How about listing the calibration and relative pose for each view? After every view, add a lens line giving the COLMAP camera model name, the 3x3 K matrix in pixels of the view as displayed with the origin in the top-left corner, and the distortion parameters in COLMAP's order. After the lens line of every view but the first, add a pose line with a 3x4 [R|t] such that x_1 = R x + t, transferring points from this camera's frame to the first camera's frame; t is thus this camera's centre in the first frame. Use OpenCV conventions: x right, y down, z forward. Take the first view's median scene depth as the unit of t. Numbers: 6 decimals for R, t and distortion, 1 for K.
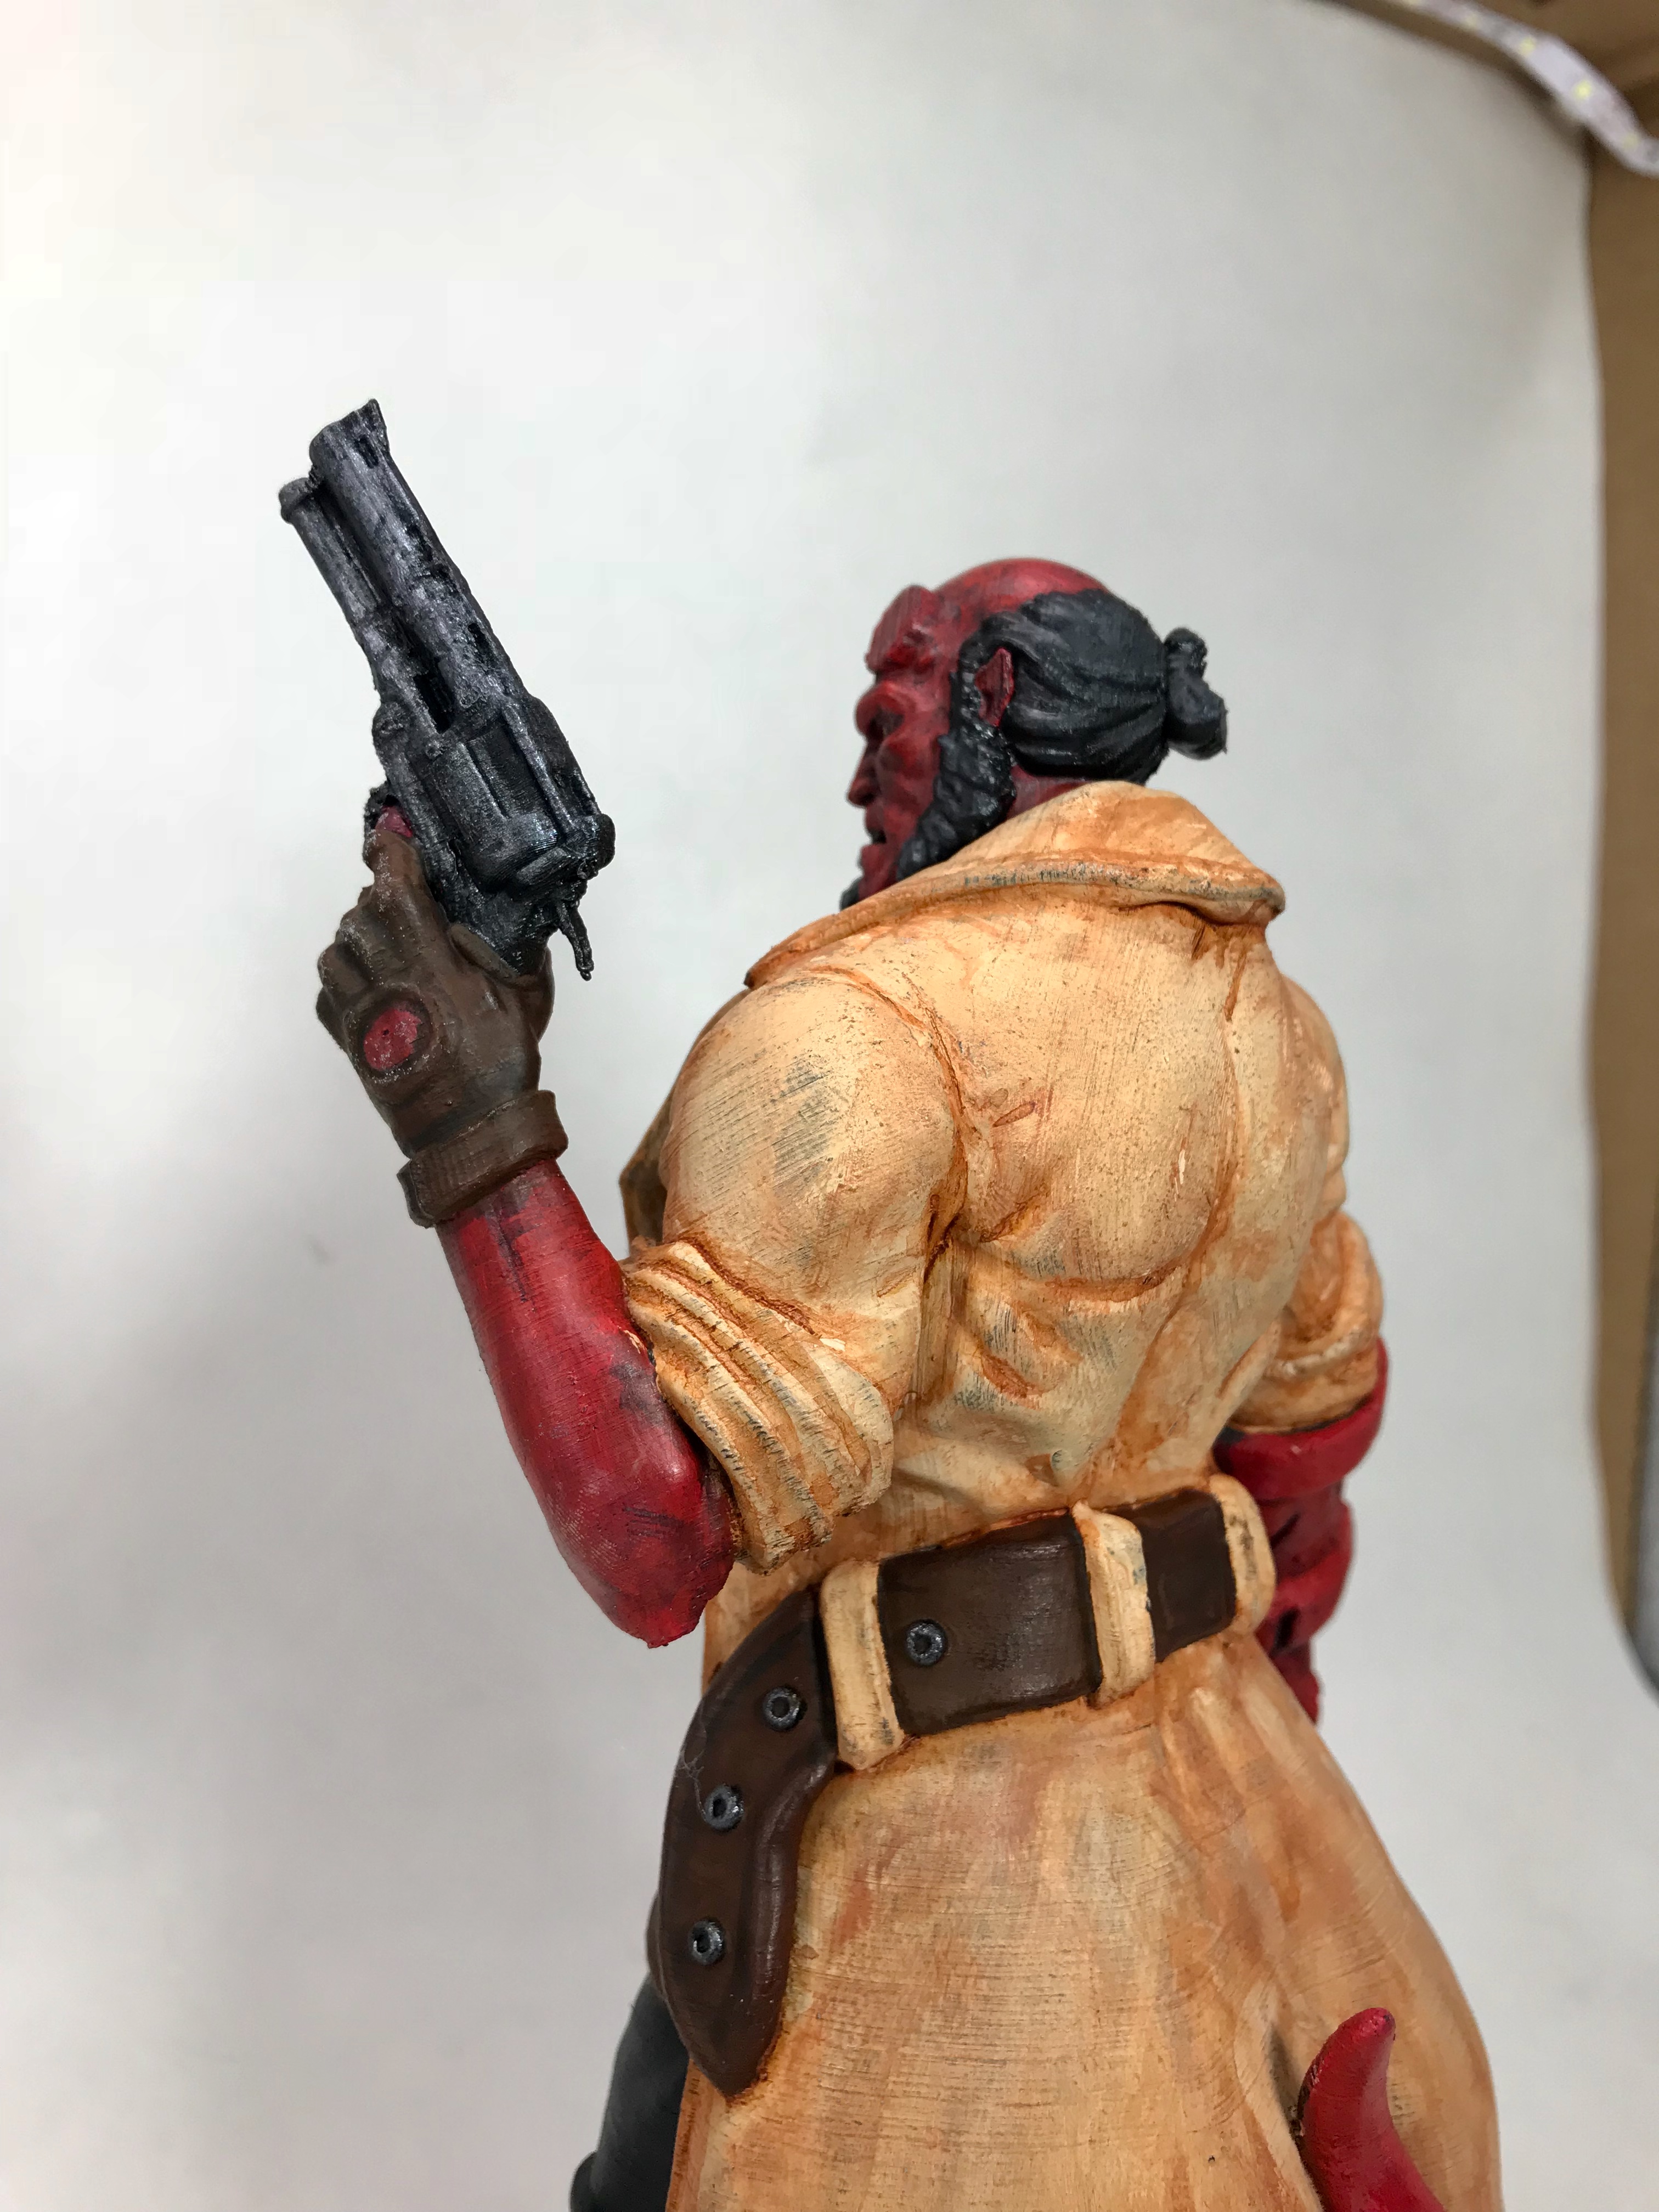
lens RADIAL K [[1900.8, 0, 816.0], [0, 1900.8, 1035.3], [0, 0, 1]] dist [0.003175, -0.025805]
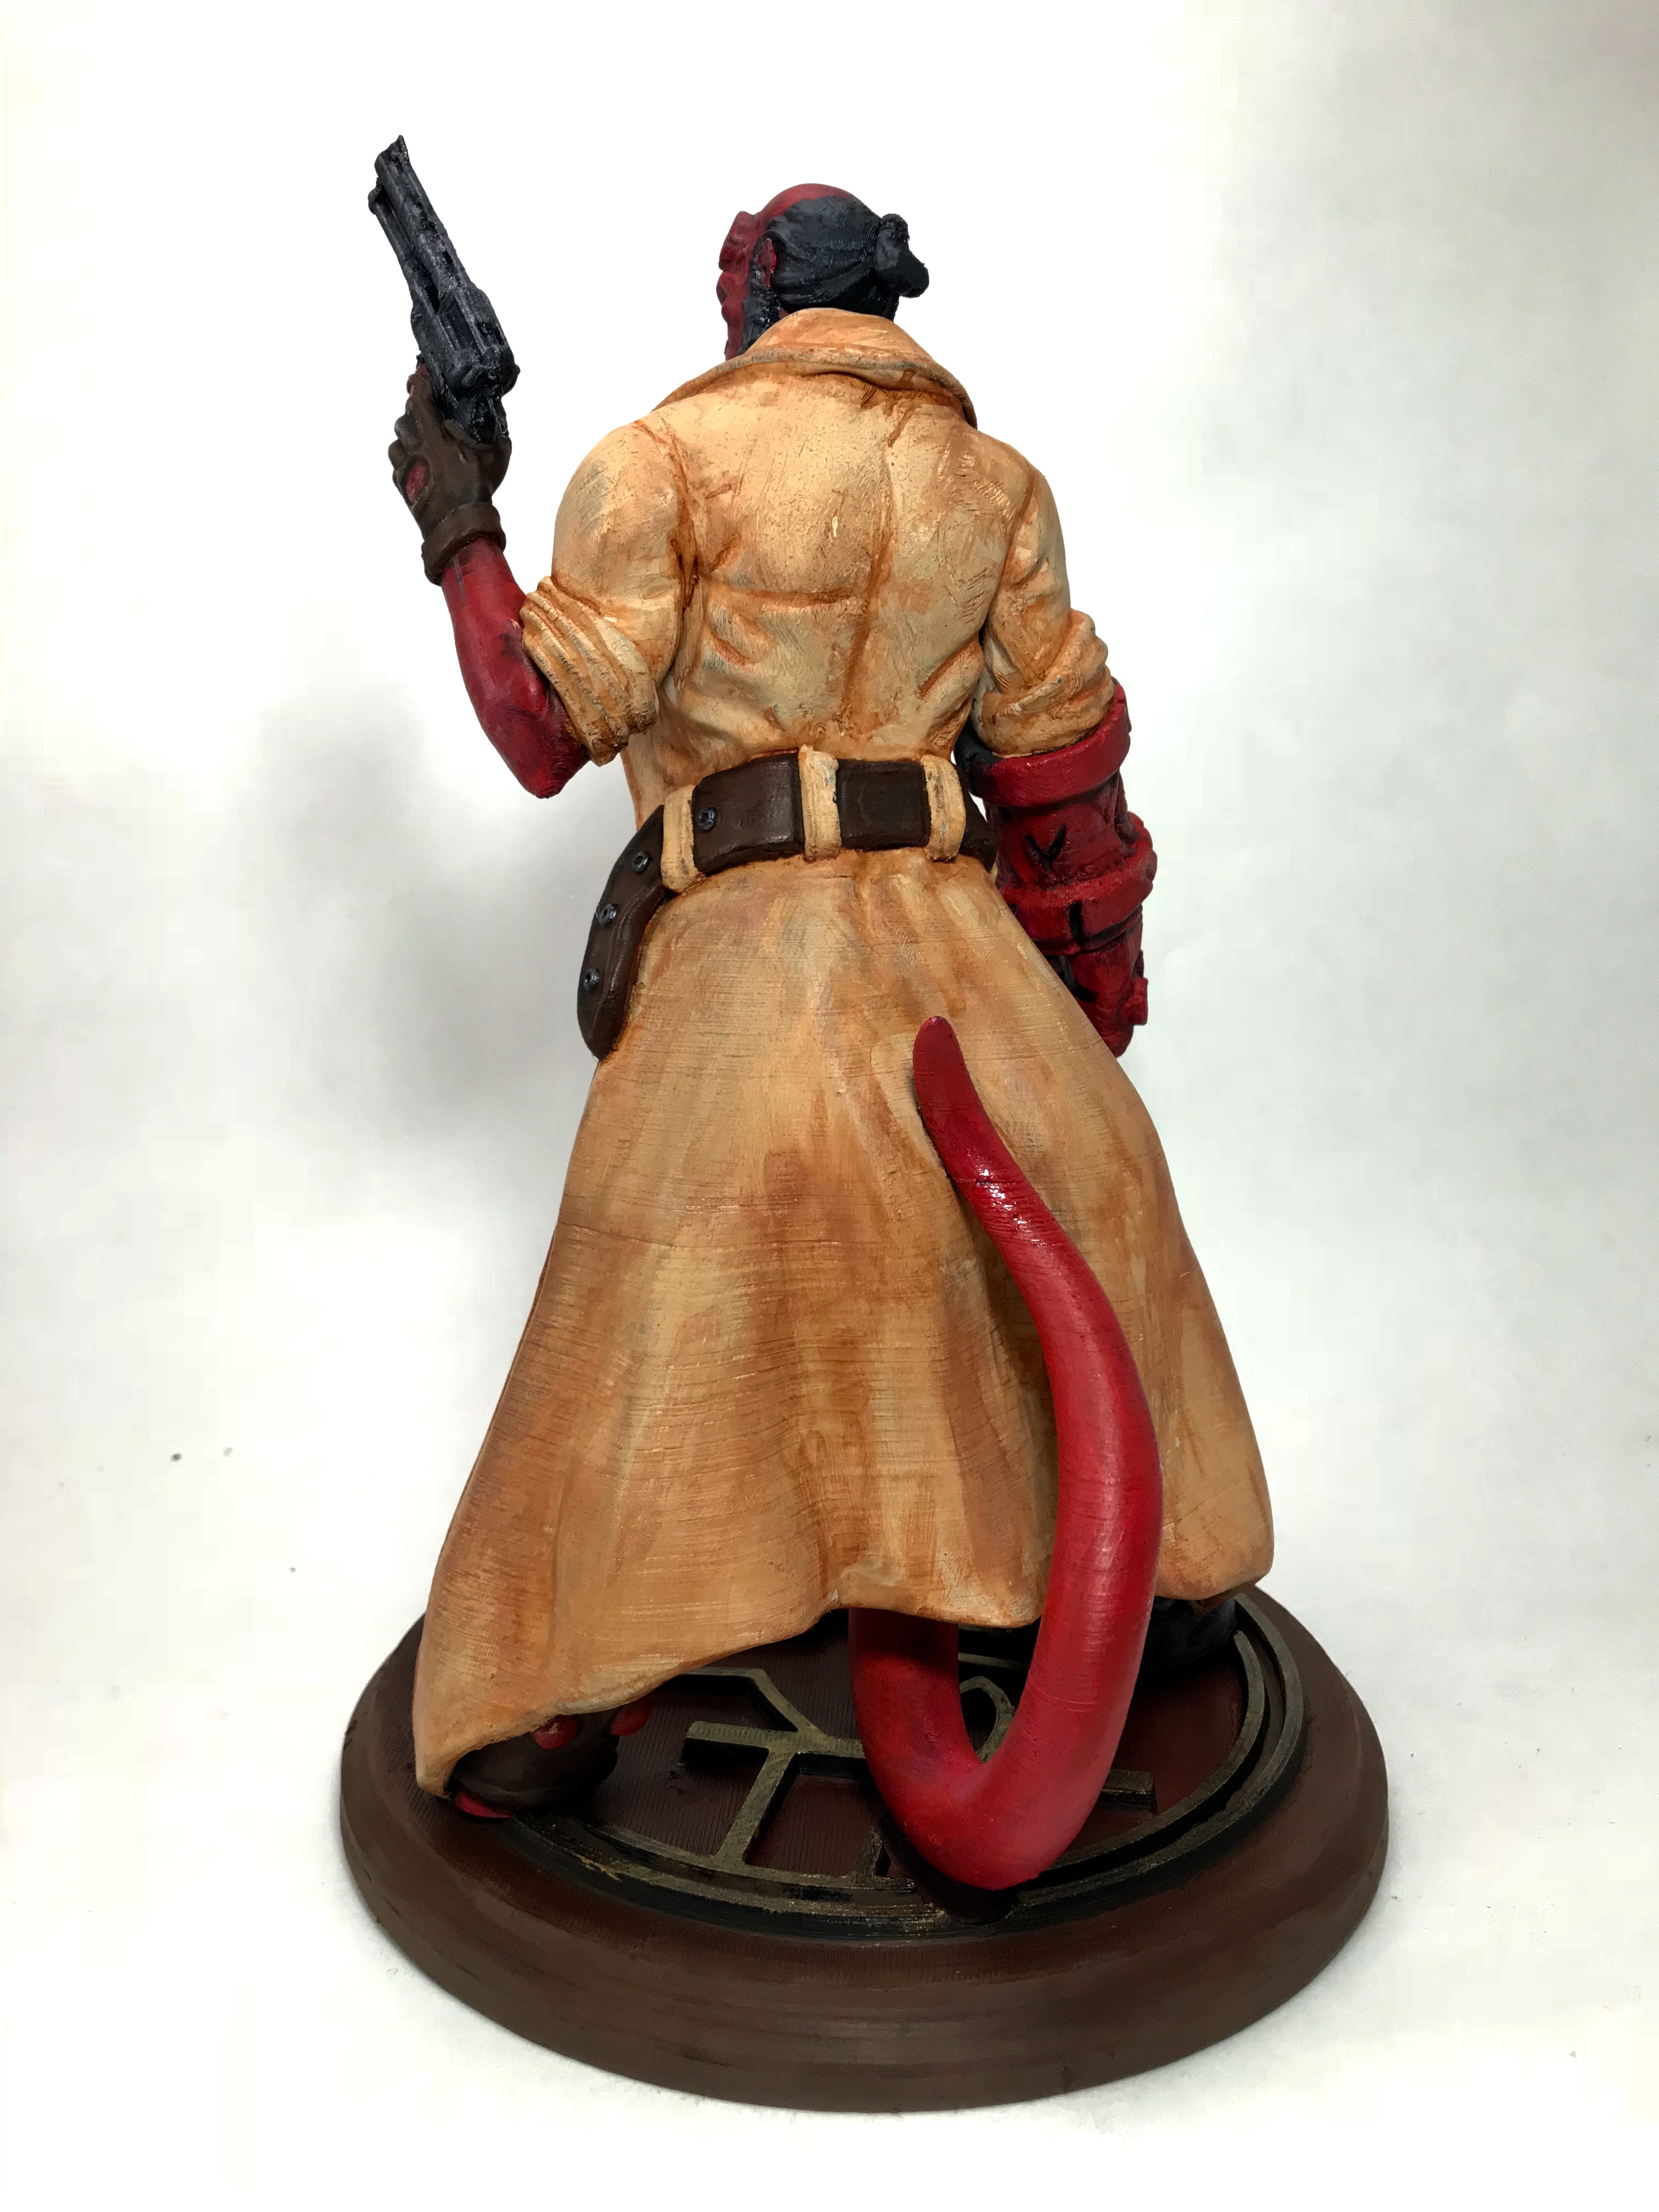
lens RADIAL K [[1900.8, 0, 833.5], [0, 1900.8, 1113.4], [0, 0, 1]] dist [0.003175, -0.025805]
pose [[0.927138, 0.018565, -0.374260, 0.850075], [0.012325, 0.996721, 0.079973, 0.463150], [0.374518, -0.078758, 0.923869, -0.620254]]
